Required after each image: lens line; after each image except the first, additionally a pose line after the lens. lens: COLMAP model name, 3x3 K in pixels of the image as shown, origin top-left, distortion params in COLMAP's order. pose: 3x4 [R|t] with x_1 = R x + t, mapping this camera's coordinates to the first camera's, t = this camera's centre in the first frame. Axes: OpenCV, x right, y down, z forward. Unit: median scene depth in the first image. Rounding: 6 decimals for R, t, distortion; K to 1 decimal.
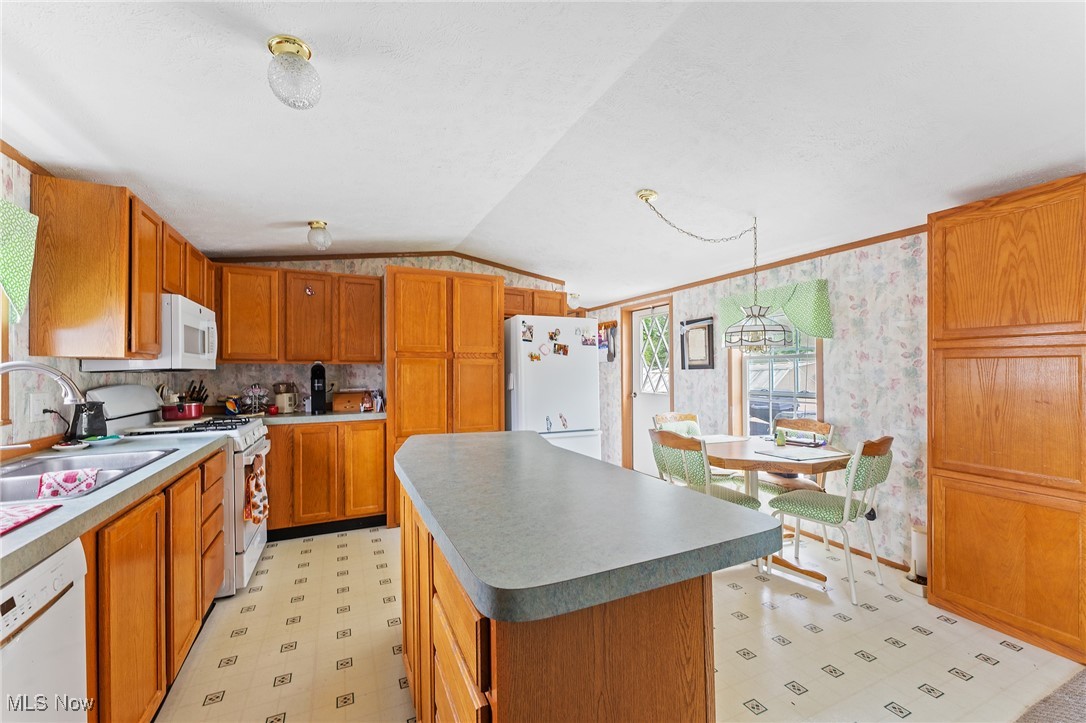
lens RADIAL K [[438.3, 0, 544.0], [0, 438.3, 365.5], [0, 0, 1]] dist [-0.000814, 0.000045]
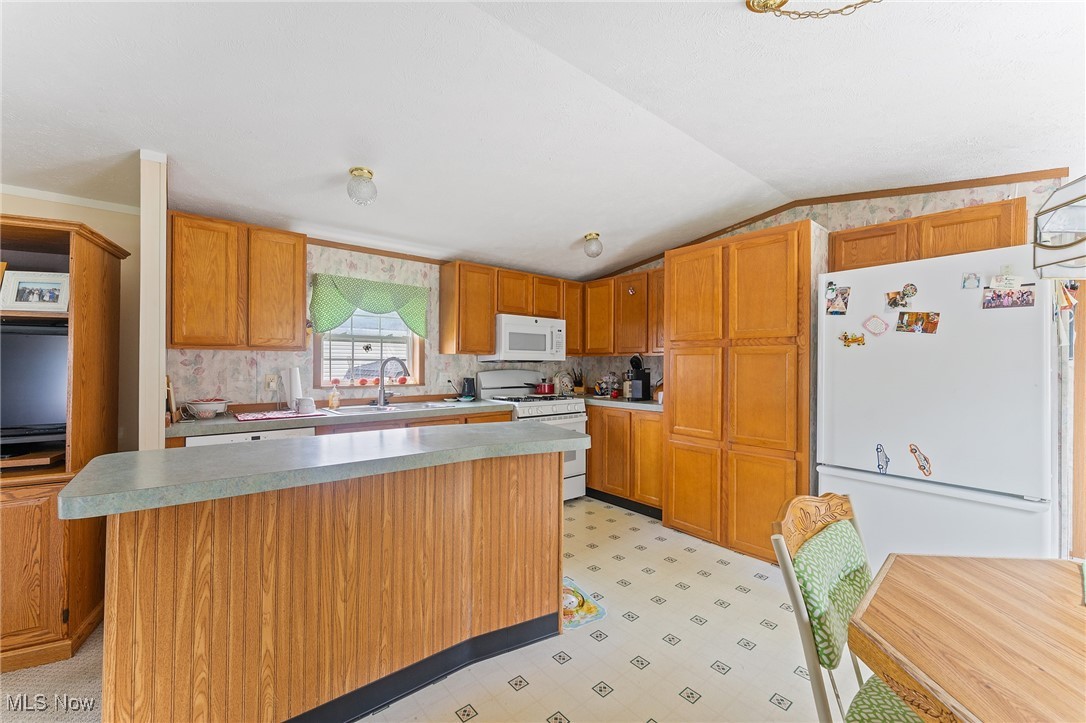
lens RADIAL K [[438.3, 0, 544.8], [0, 438.3, 362.2], [0, 0, 1]] dist [-0.000814, 0.000045]
pose [[0.241302, 0.002481, -0.970447, 0.458017], [0.006689, 0.999969, 0.004220, 0.006026], [0.970427, -0.007510, 0.241278, 0.461592]]
